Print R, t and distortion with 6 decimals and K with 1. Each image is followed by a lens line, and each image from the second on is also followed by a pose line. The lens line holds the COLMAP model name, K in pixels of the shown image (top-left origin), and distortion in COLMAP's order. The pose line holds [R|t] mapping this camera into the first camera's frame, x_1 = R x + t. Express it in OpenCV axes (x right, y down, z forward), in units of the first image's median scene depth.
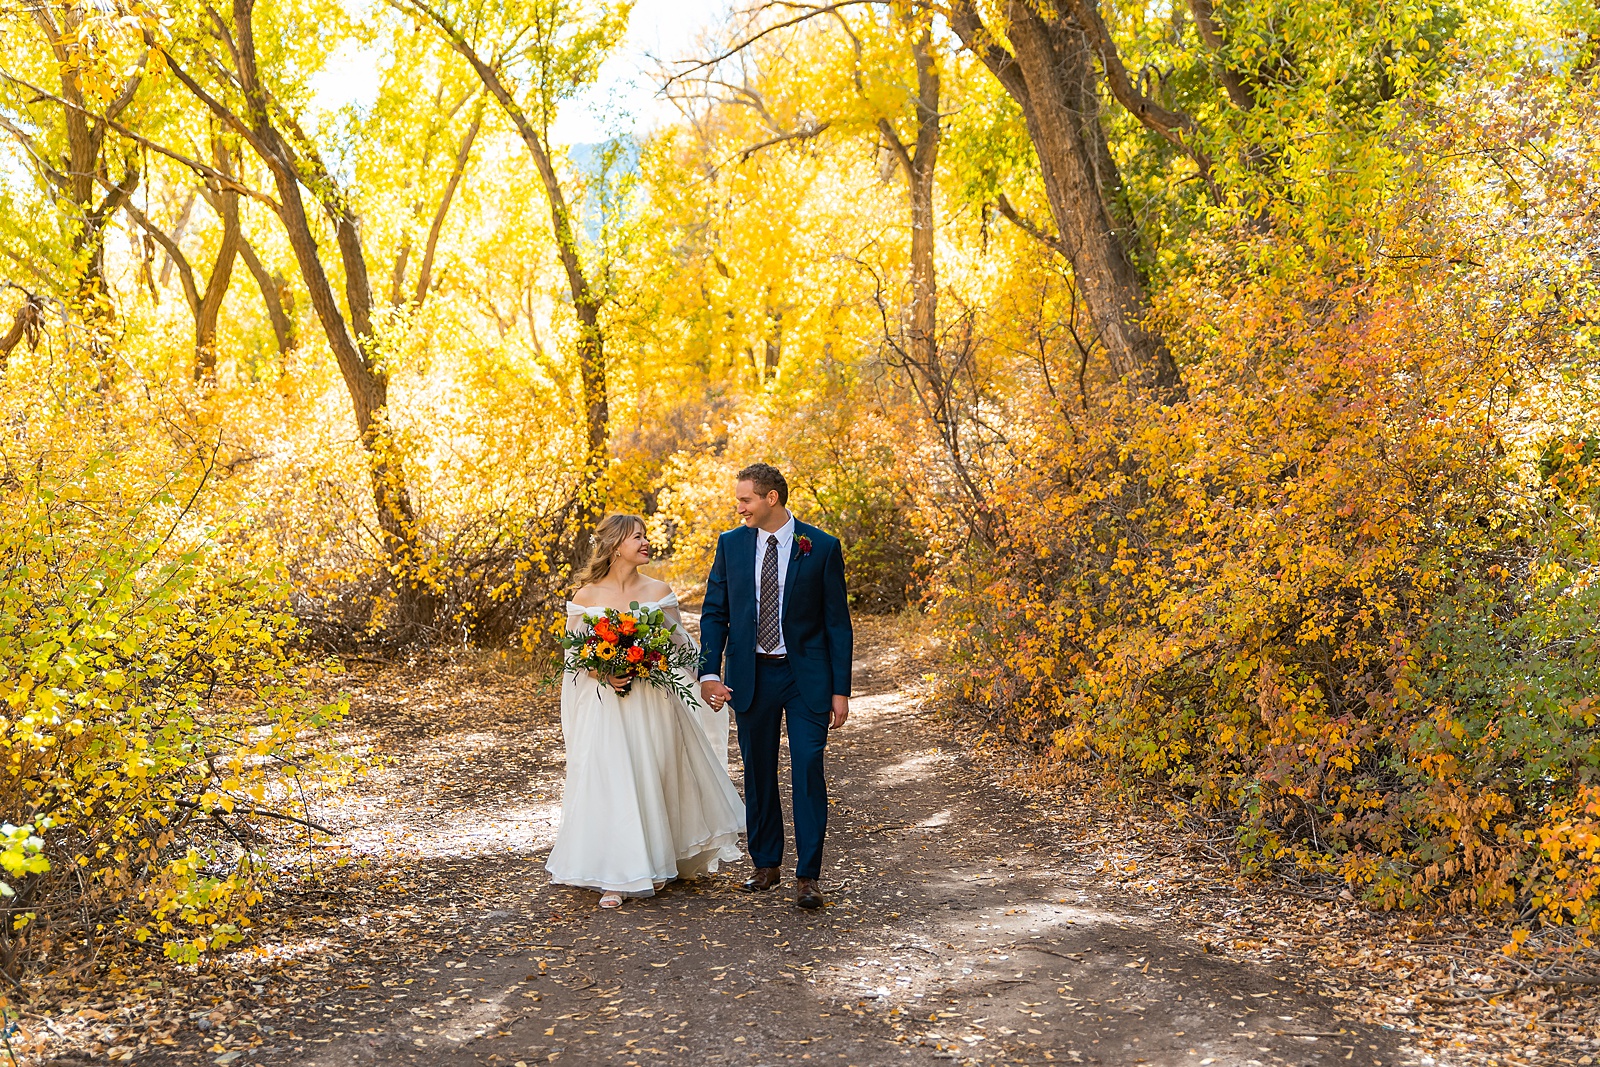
lens RADIAL K [[2030.0, 0, 810.0], [0, 2030.0, 508.8], [0, 0, 1]] dist [-0.007252, 0.011903]
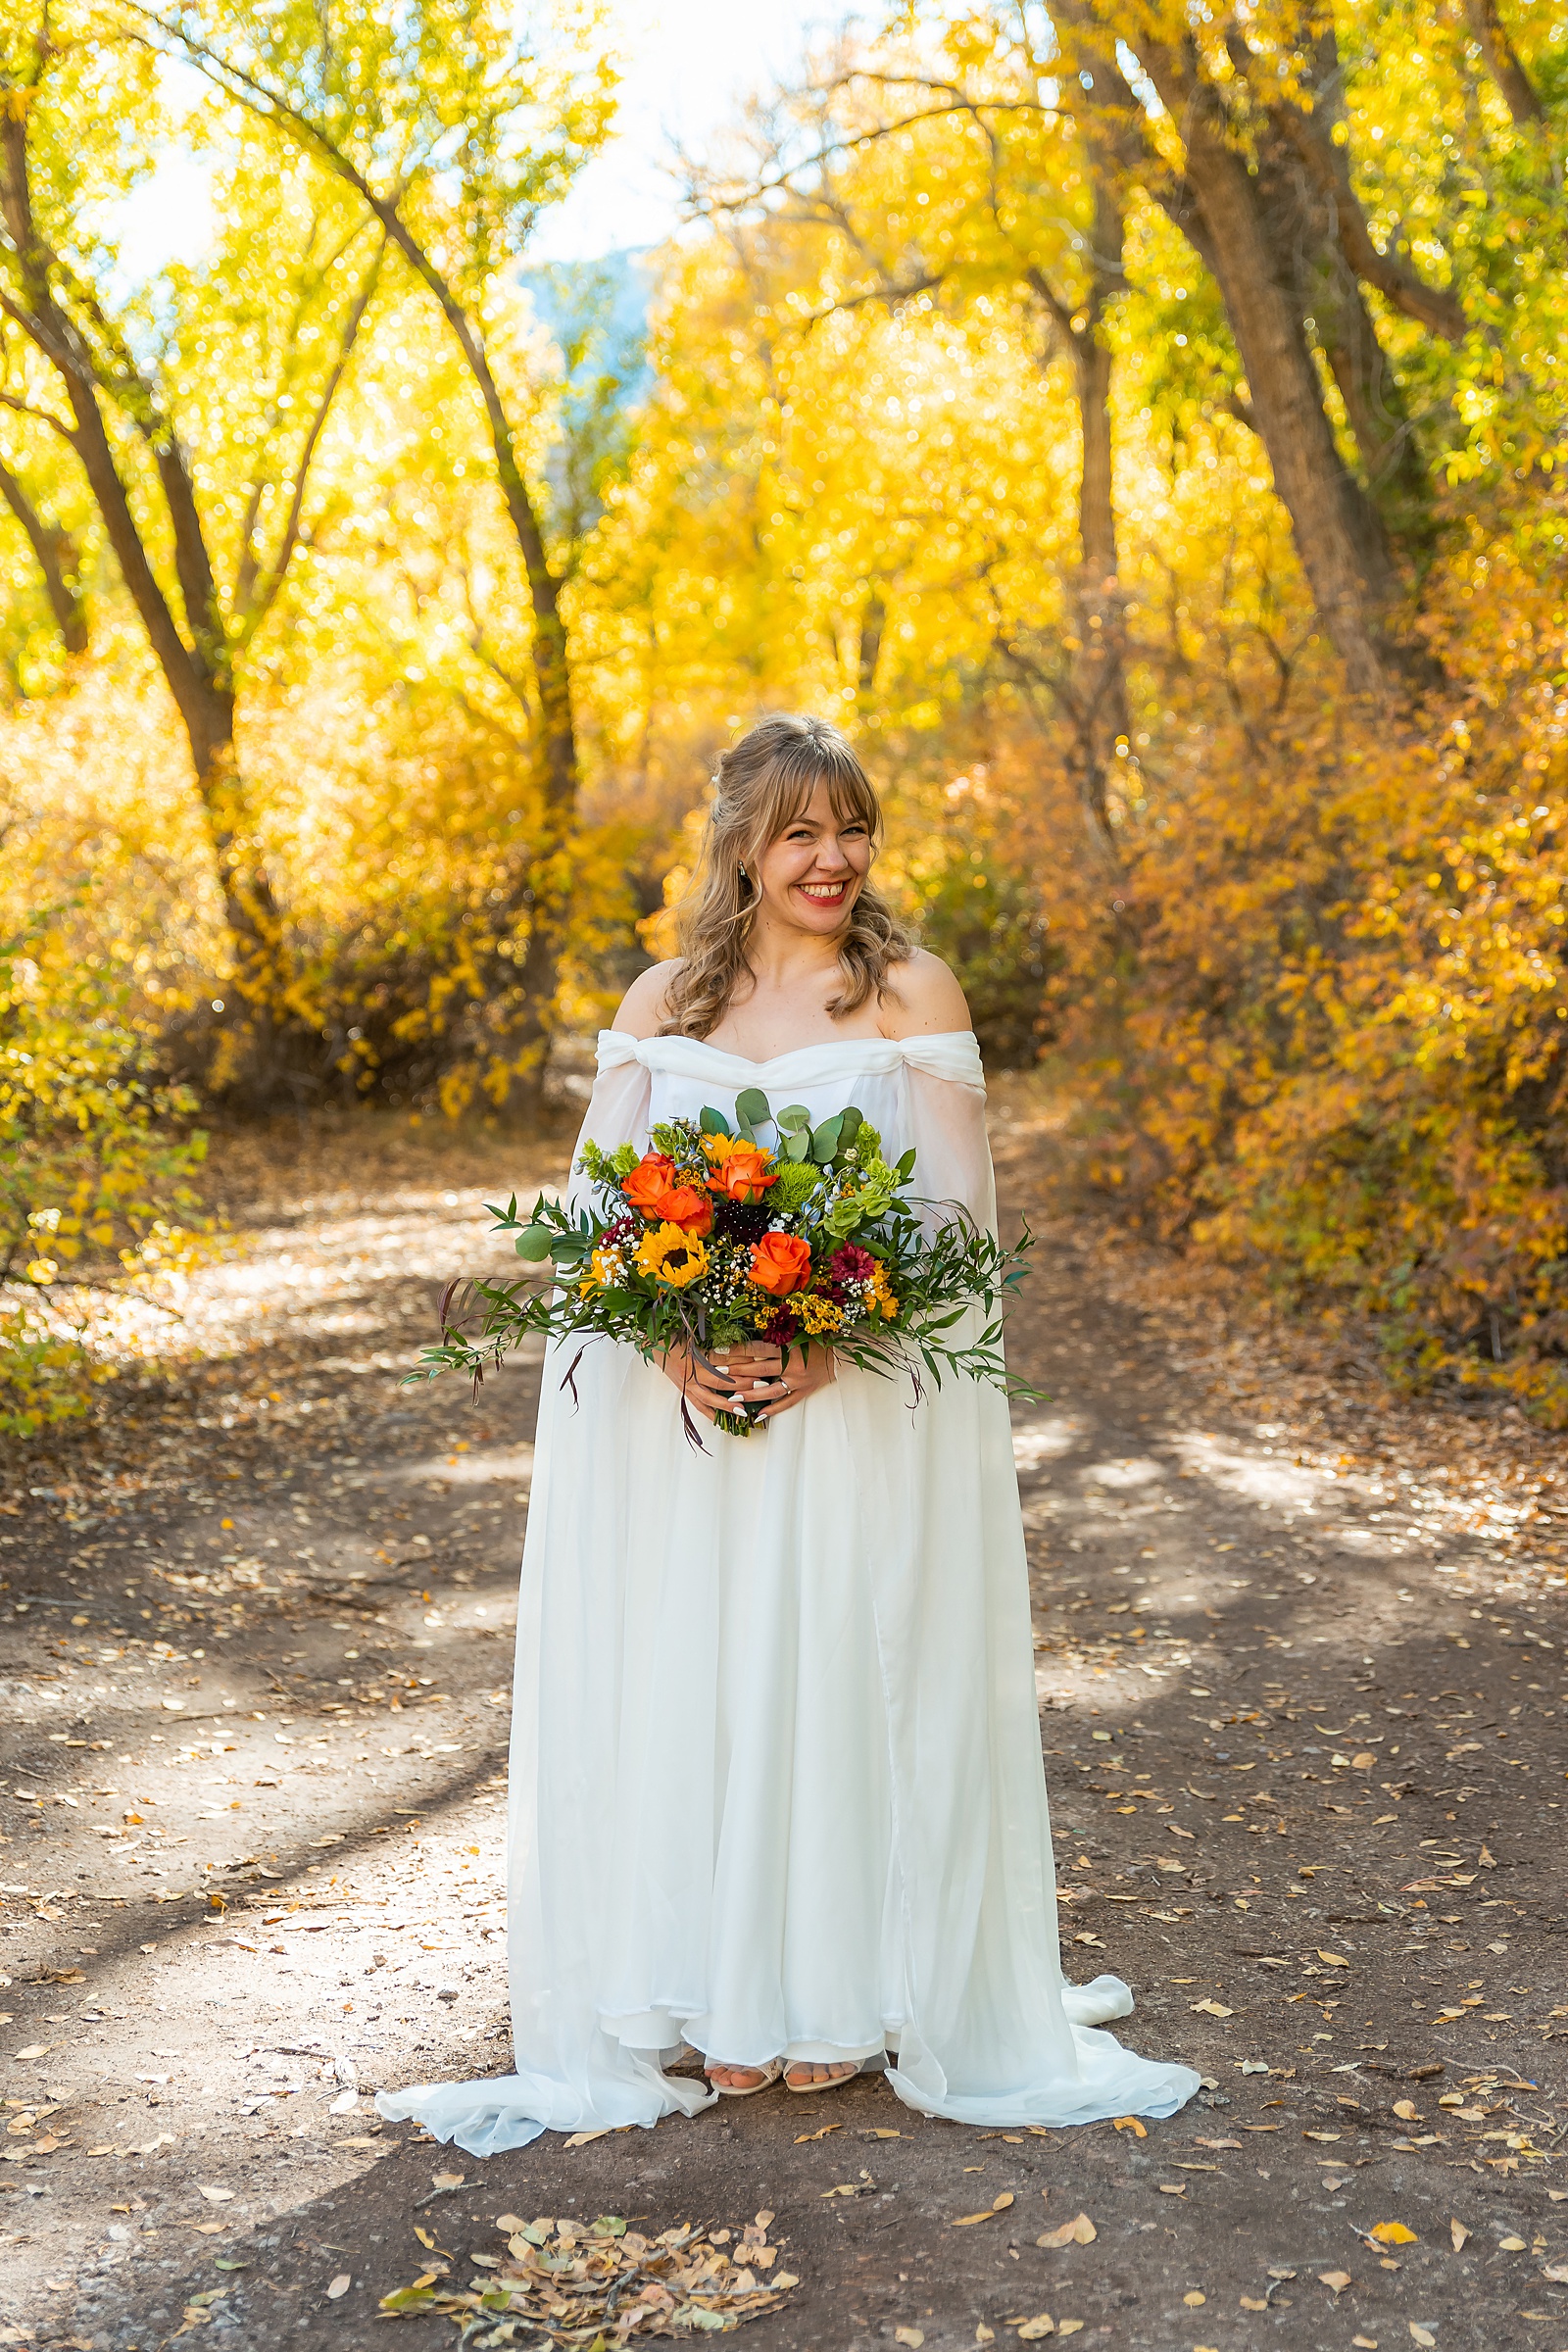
lens RADIAL K [[3492.1, 0, 784.0], [0, 3492.1, 1176.0], [0, 0, 1]] dist [-0.002327, 0.011621]
pose [[0.998871, 0.009937, -0.046450, 0.020655], [-0.006336, 0.997007, 0.077046, 0.001568], [0.047077, -0.076665, 0.995945, -0.119824]]
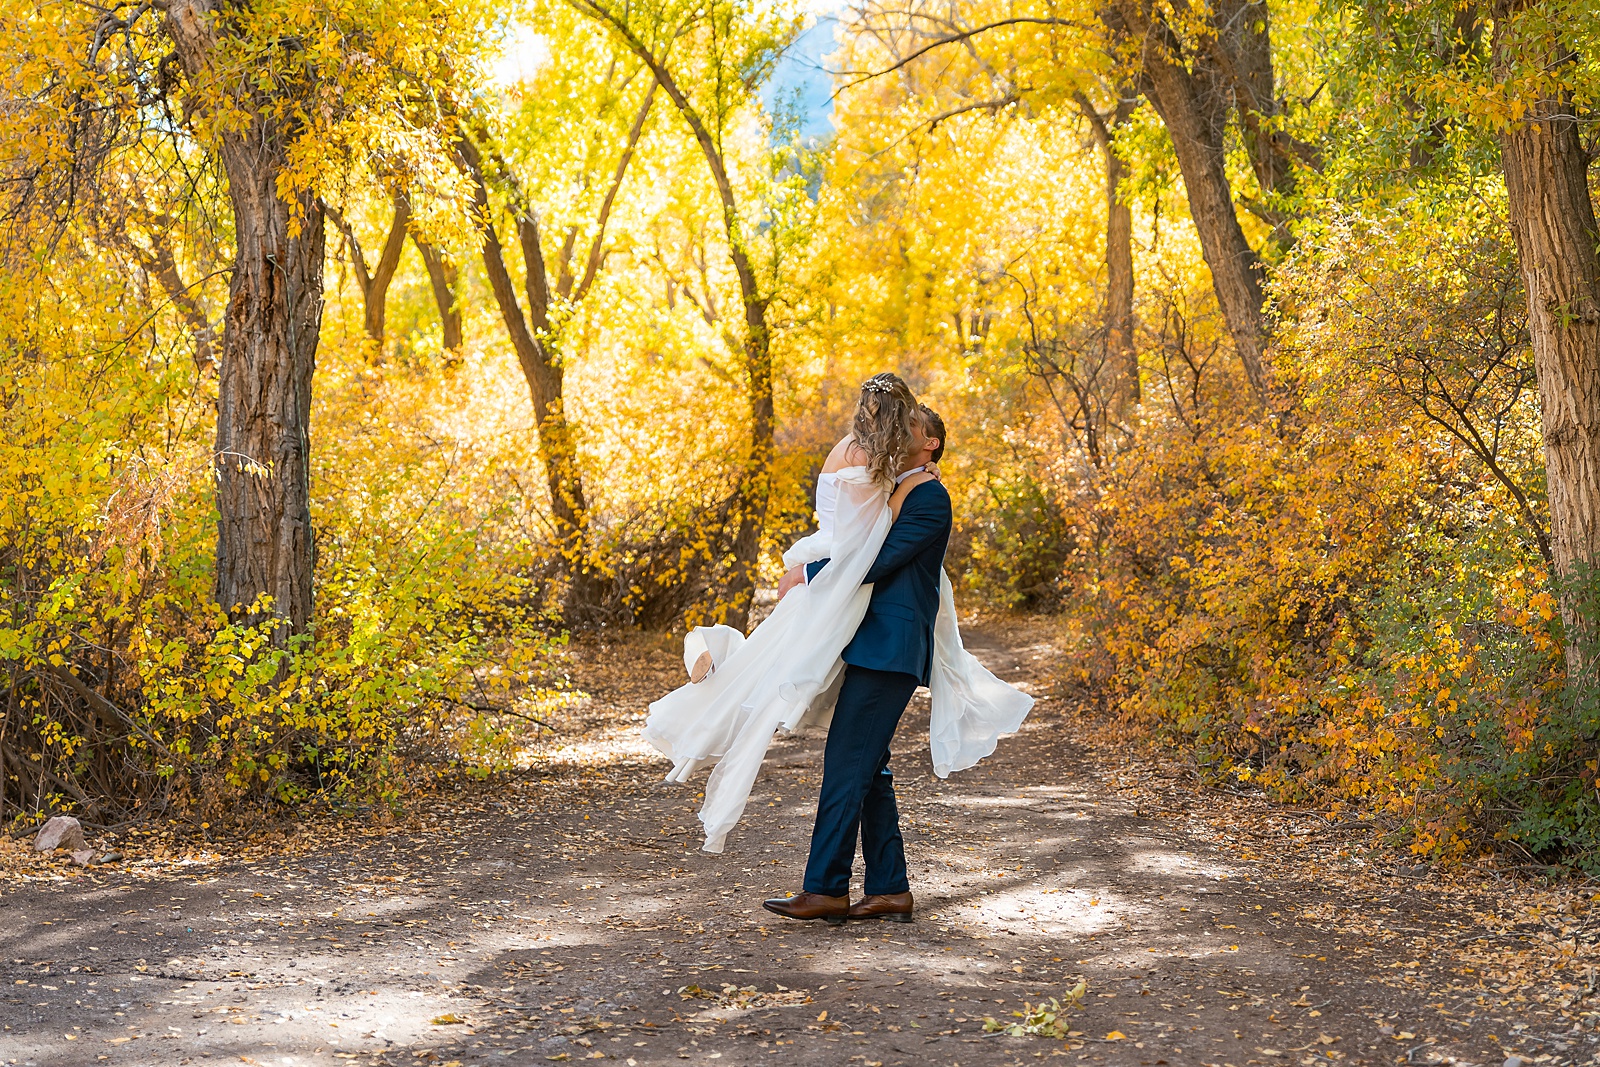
lens RADIAL K [[2550.8, 0, 800.0], [0, 2550.8, 533.5], [0, 0, 1]] dist [0.003596, 0.001335]
pose [[0.995027, 0.024496, -0.096546, 0.043913], [-0.023109, 0.999613, 0.015454, -0.004216], [0.096888, -0.013146, 0.995209, -0.311377]]
